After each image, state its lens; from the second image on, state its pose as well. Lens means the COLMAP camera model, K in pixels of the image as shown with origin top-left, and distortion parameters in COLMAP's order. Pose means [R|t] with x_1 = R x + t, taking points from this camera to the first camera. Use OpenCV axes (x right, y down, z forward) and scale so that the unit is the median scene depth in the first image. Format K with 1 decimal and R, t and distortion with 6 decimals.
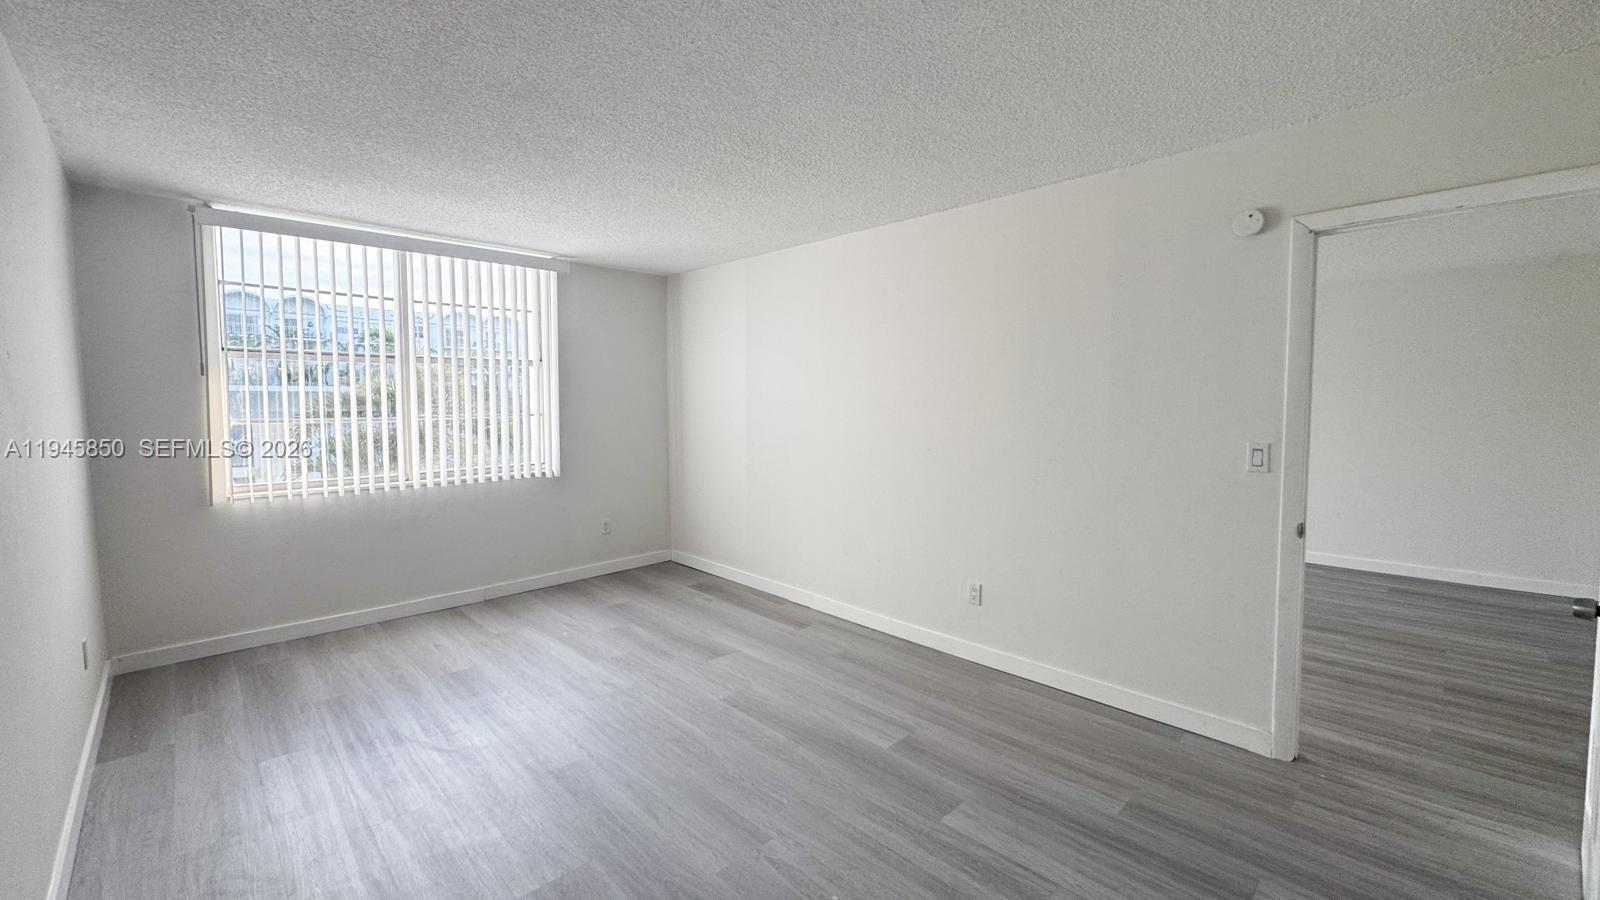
lens RADIAL K [[643.0, 0, 801.8], [0, 643.0, 447.8], [0, 0, 1]] dist [-0.000961, 0.001043]
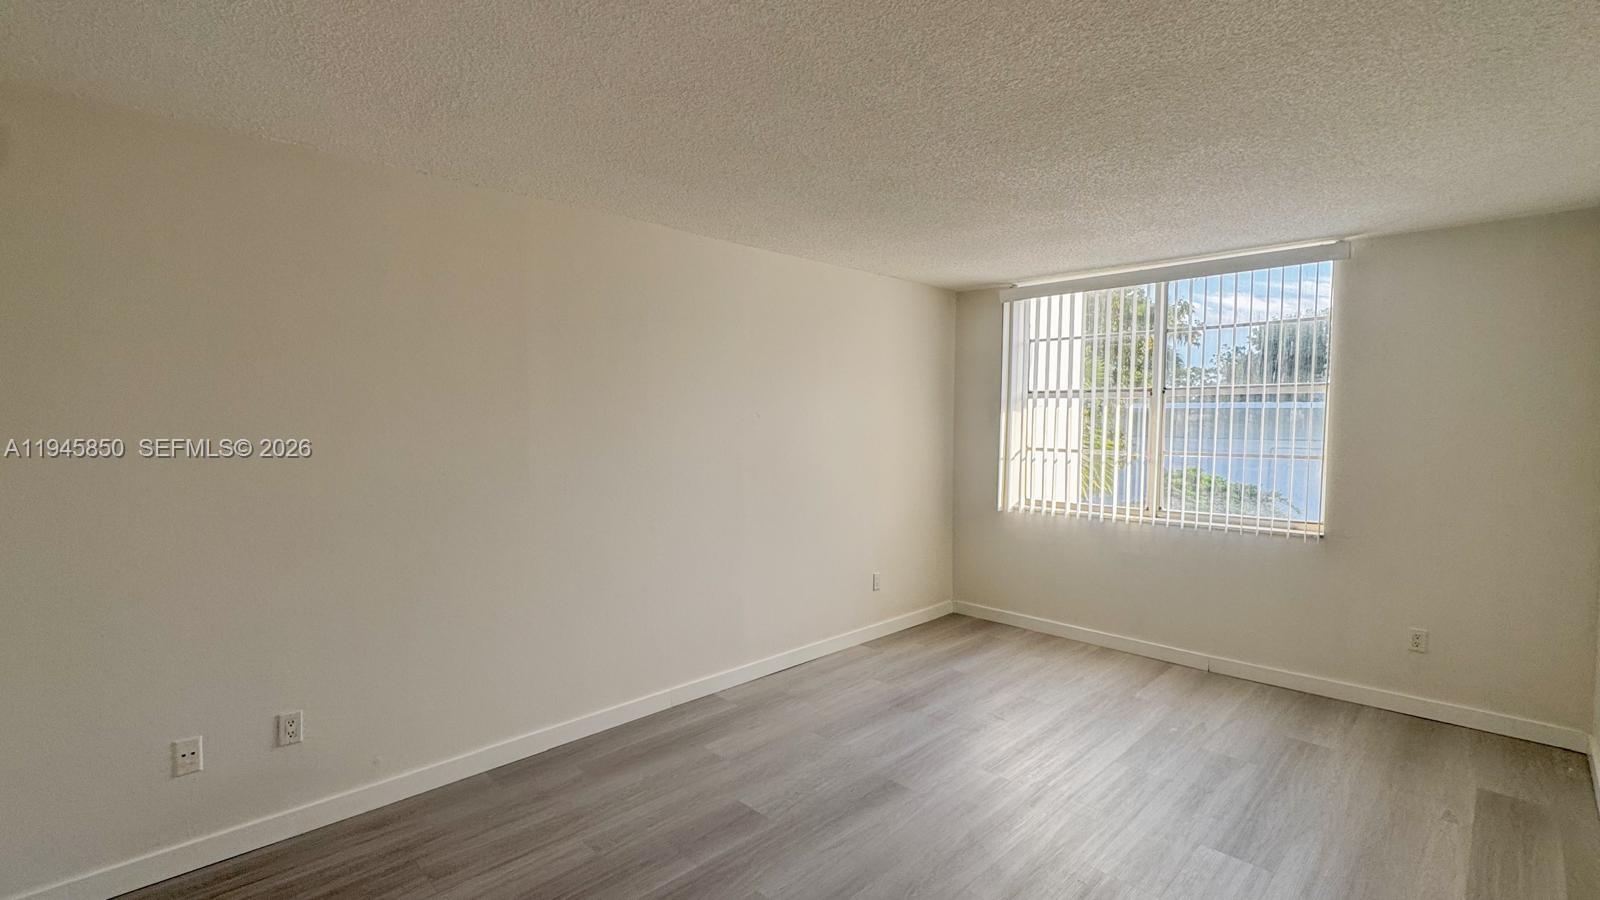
lens RADIAL K [[726.4, 0, 797.4], [0, 726.4, 443.3], [0, 0, 1]] dist [-0.002429, 0.001384]
pose [[0.003396, 0.038621, -0.999248, 0.549949], [-0.075824, 0.996387, 0.038252, -0.070033], [0.997115, 0.075637, 0.006313, 0.523778]]
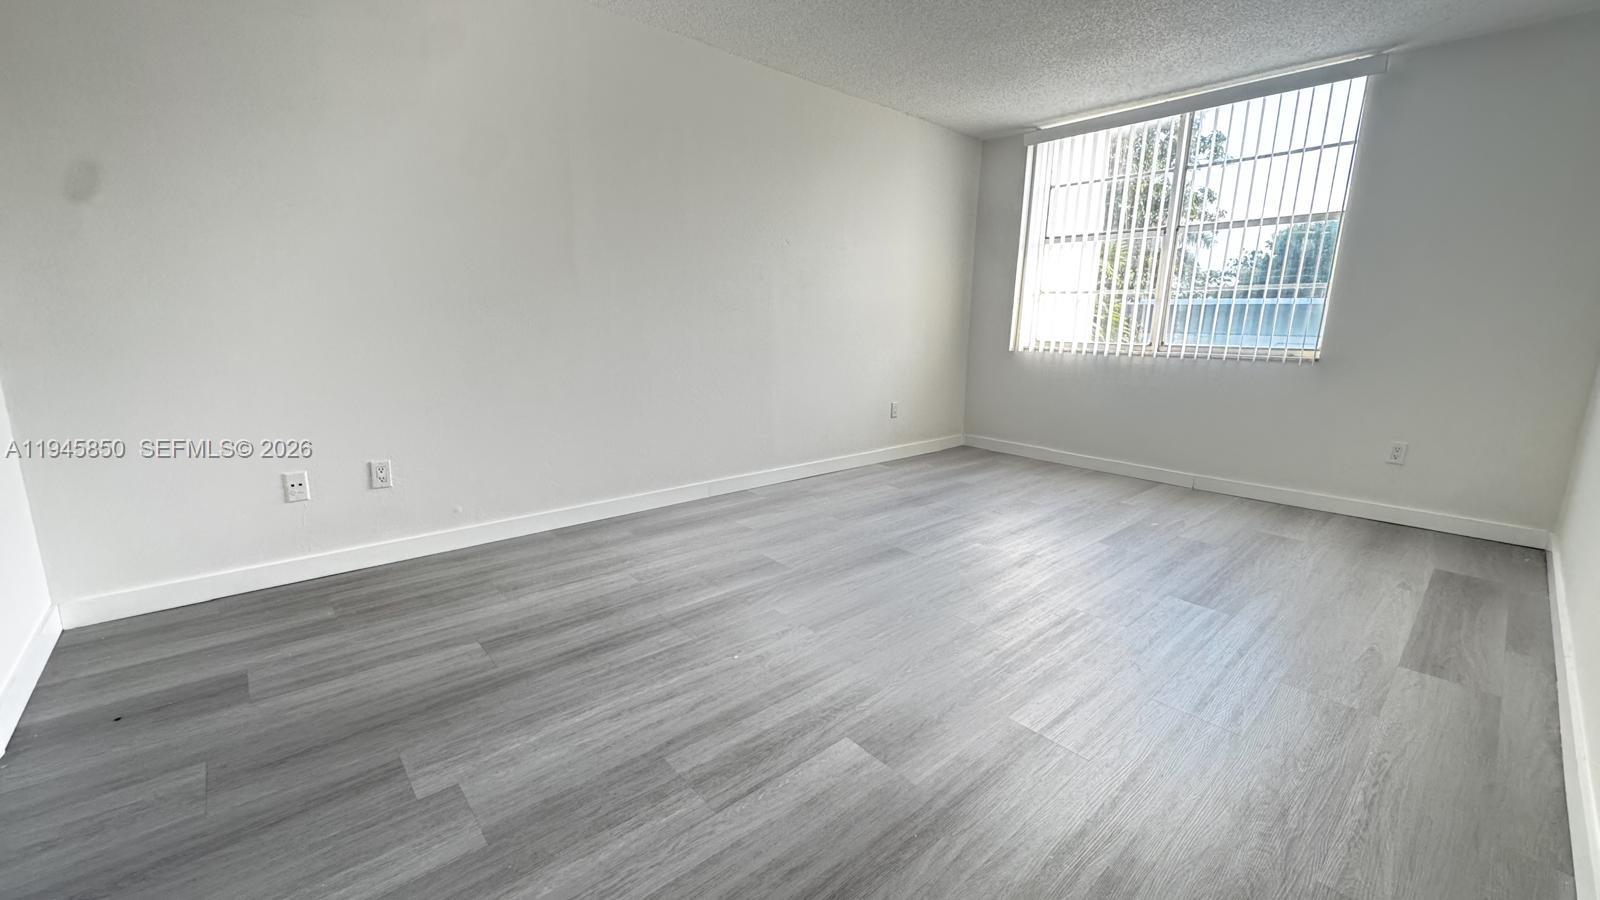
lens RADIAL K [[643.0, 0, 798.0], [0, 643.0, 443.3], [0, 0, 1]] dist [-0.000961, 0.001043]
pose [[-0.053218, 0.191195, -0.980108, 0.540997], [-0.086766, 0.976902, 0.195281, 0.049633], [0.994806, 0.095433, -0.035400, 0.553391]]
